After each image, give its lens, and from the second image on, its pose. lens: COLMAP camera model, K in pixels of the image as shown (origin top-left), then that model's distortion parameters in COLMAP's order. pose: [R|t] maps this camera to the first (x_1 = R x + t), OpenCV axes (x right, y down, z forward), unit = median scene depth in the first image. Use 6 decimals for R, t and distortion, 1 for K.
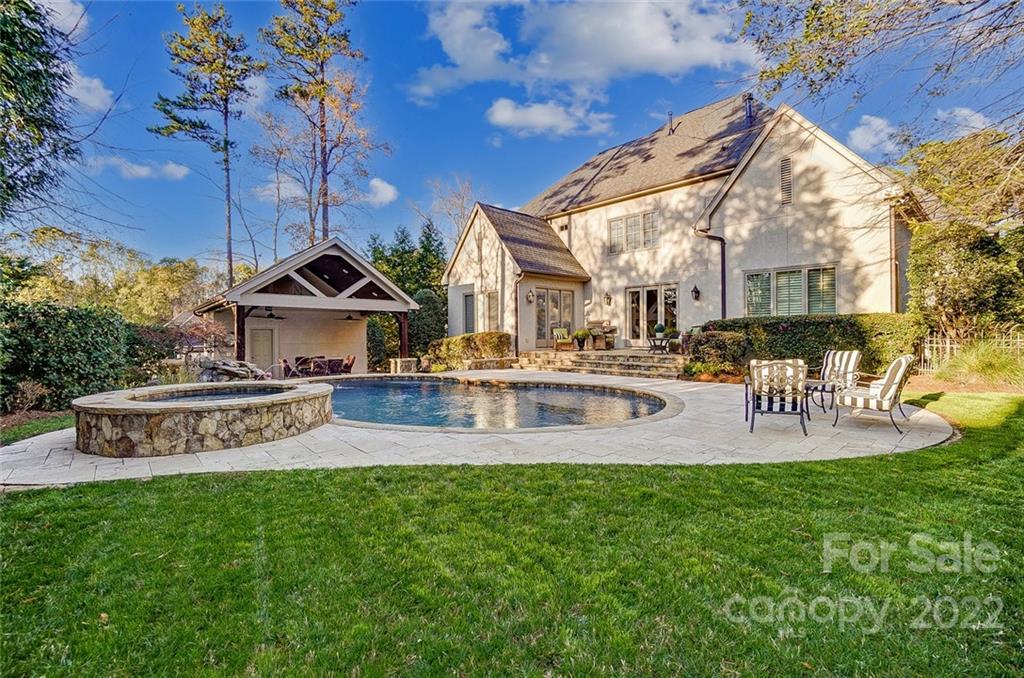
lens RADIAL K [[462.3, 0, 510.7], [0, 462.3, 326.7], [0, 0, 1]] dist [-0.057820, 0.021294]
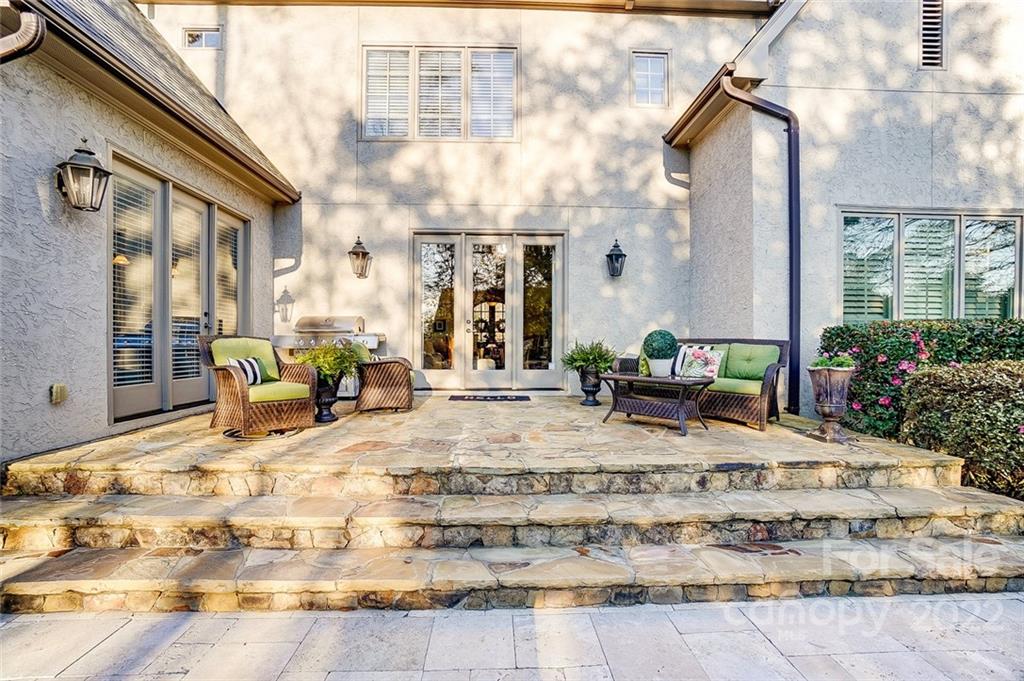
lens RADIAL K [[462.3, 0, 510.7], [0, 462.3, 328.2], [0, 0, 1]] dist [-0.057820, 0.021294]
pose [[0.640615, 0.017550, 0.767662, 0.017768], [-0.013440, 0.999842, -0.011642, -0.009660], [-0.767745, -0.002859, 0.640749, 0.757567]]
